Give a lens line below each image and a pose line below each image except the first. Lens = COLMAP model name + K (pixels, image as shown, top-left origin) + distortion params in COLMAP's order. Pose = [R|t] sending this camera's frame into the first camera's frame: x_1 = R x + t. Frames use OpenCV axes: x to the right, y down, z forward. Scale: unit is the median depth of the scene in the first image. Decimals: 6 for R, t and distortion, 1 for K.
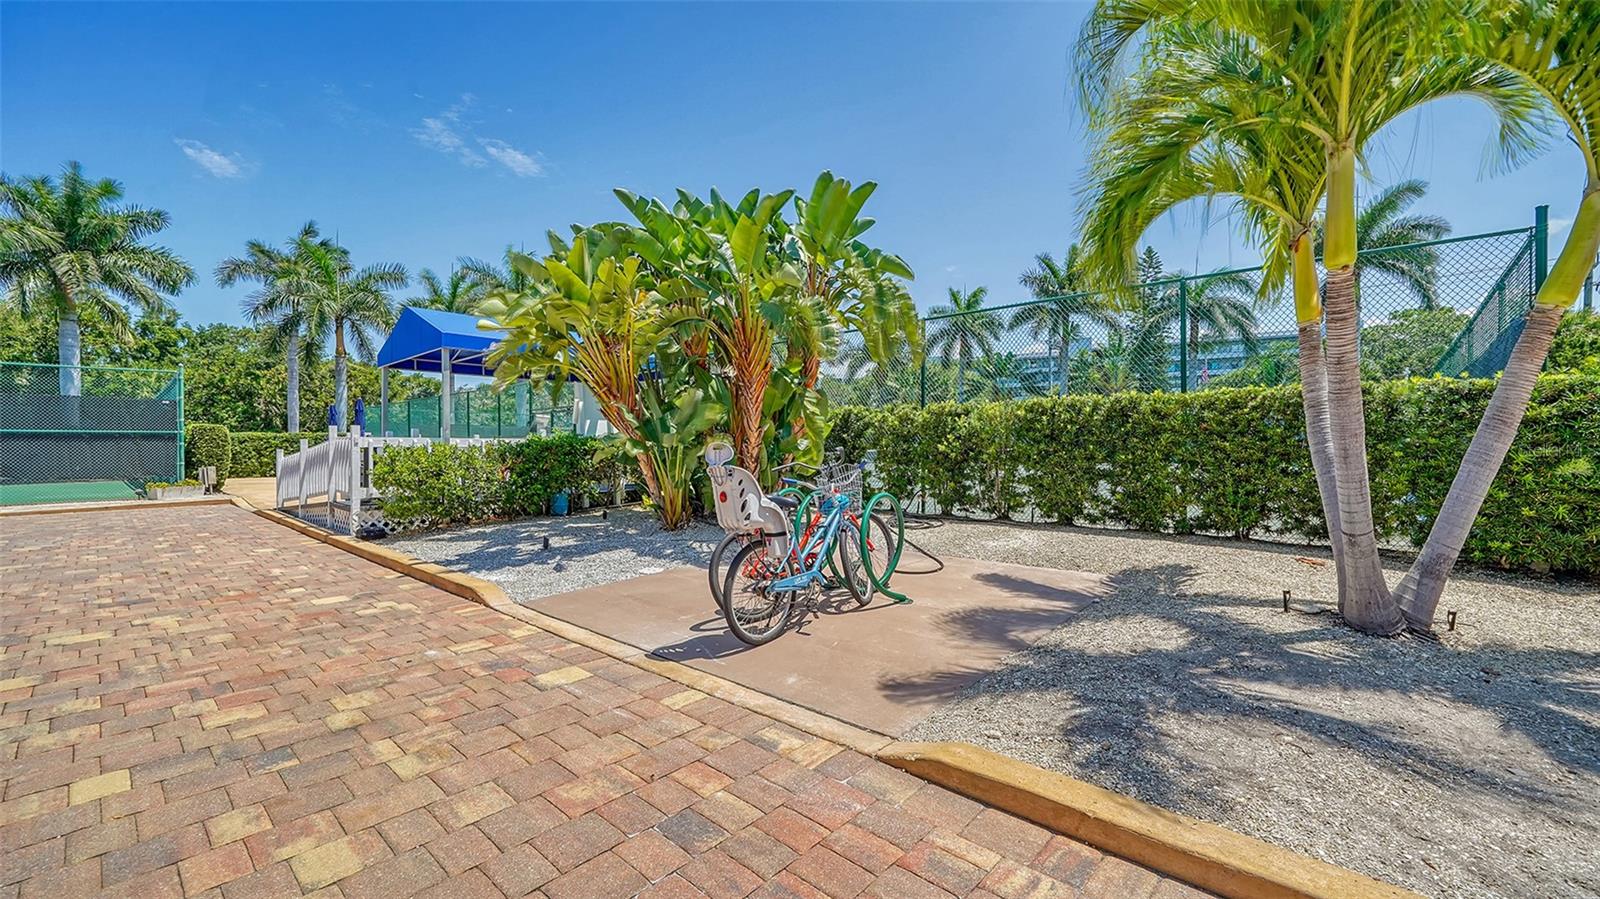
lens RADIAL K [[635.2, 0, 804.9], [0, 635.2, 439.6], [0, 0, 1]] dist [0.000872, -0.000067]
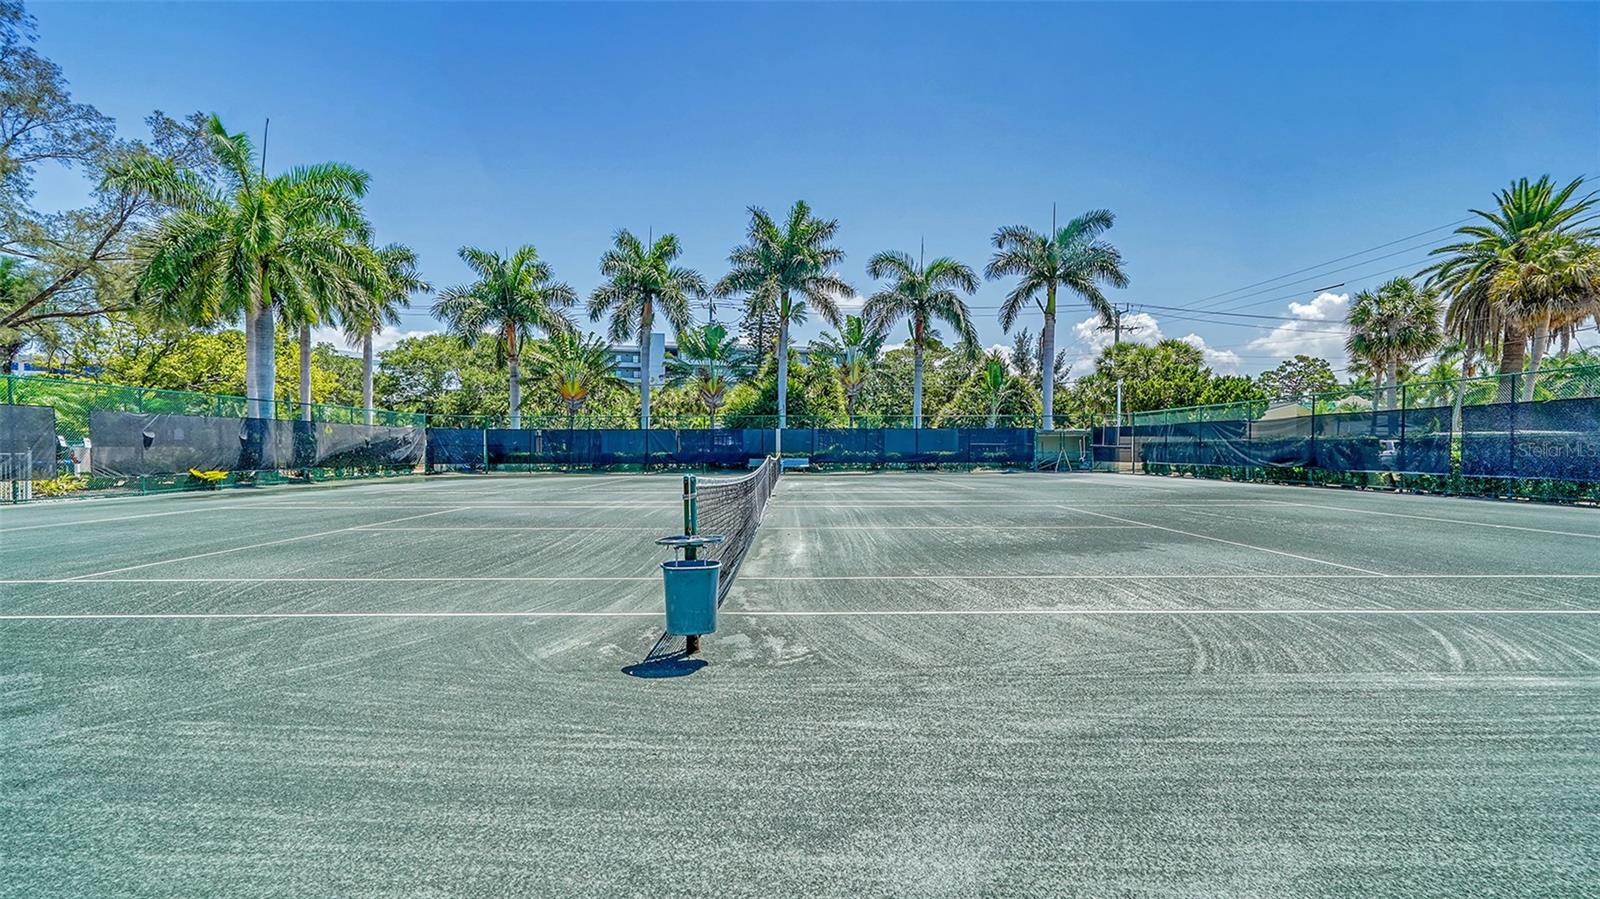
lens RADIAL K [[671.3, 0, 805.8], [0, 671.3, 453.5], [0, 0, 1]] dist [-0.002075, 0.000973]
pose [[0.741740, -0.000233, 0.670687, -0.195975], [-0.010916, 0.999863, 0.012421, 0.000503], [-0.670598, -0.016535, 0.741636, 0.471776]]
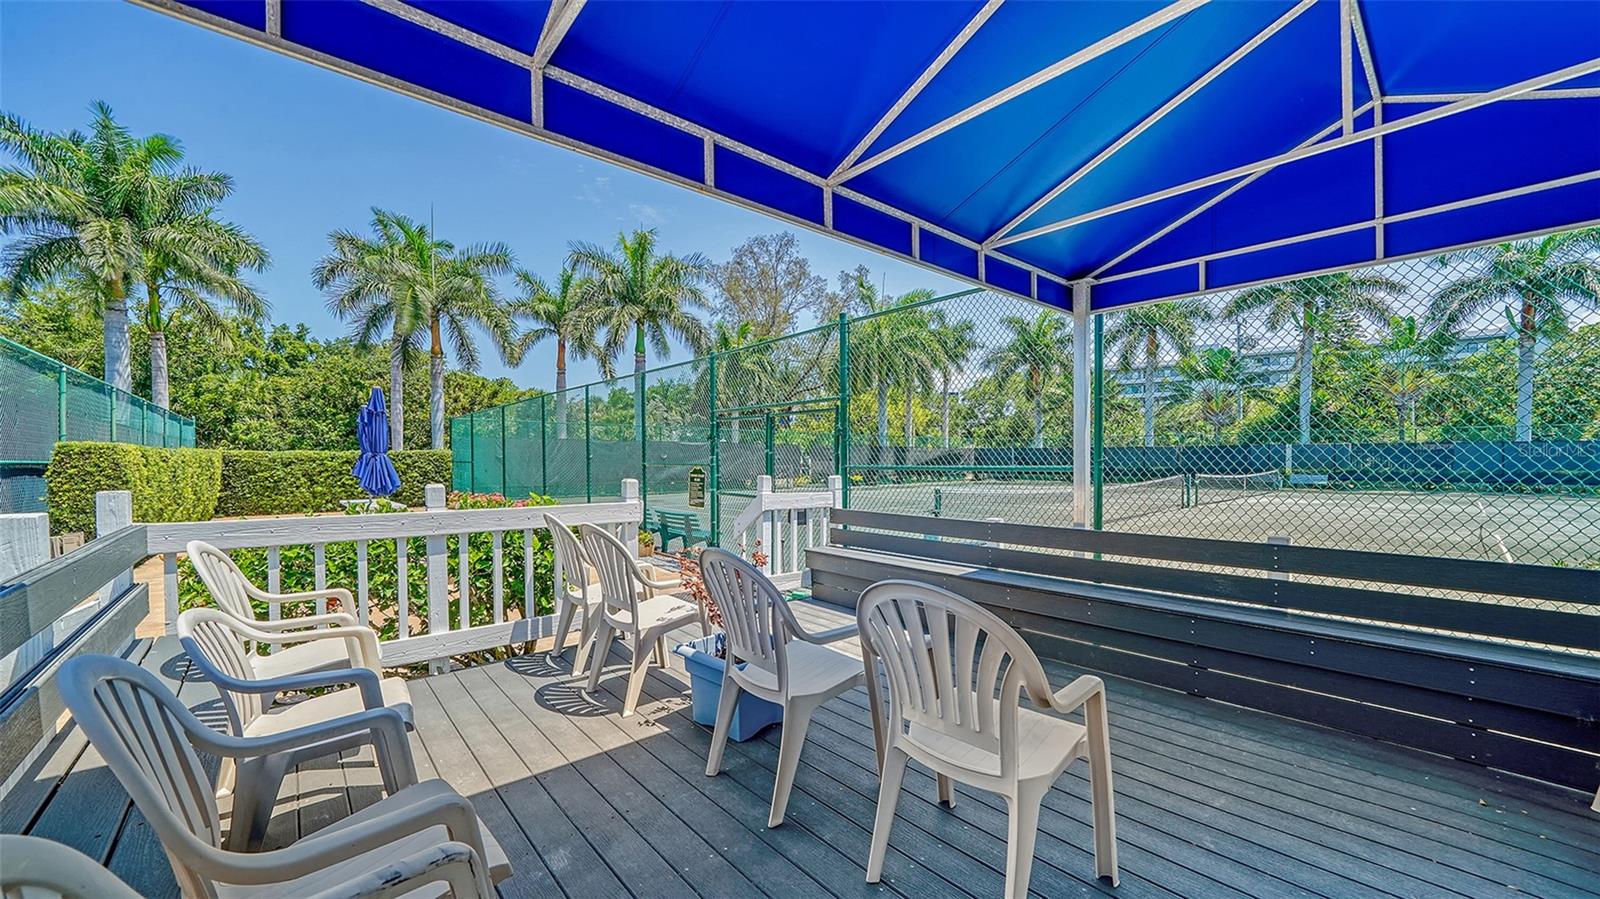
lens RADIAL K [[581.8, 0, 795.2], [0, 581.8, 456.7], [0, 0, 1]] dist [0.000605, 0.000066]
pose [[0.992017, 0.005977, -0.125959, -0.166928], [-0.004959, 0.999952, 0.008394, -0.009492], [0.126004, -0.007702, 0.992000, 0.300416]]
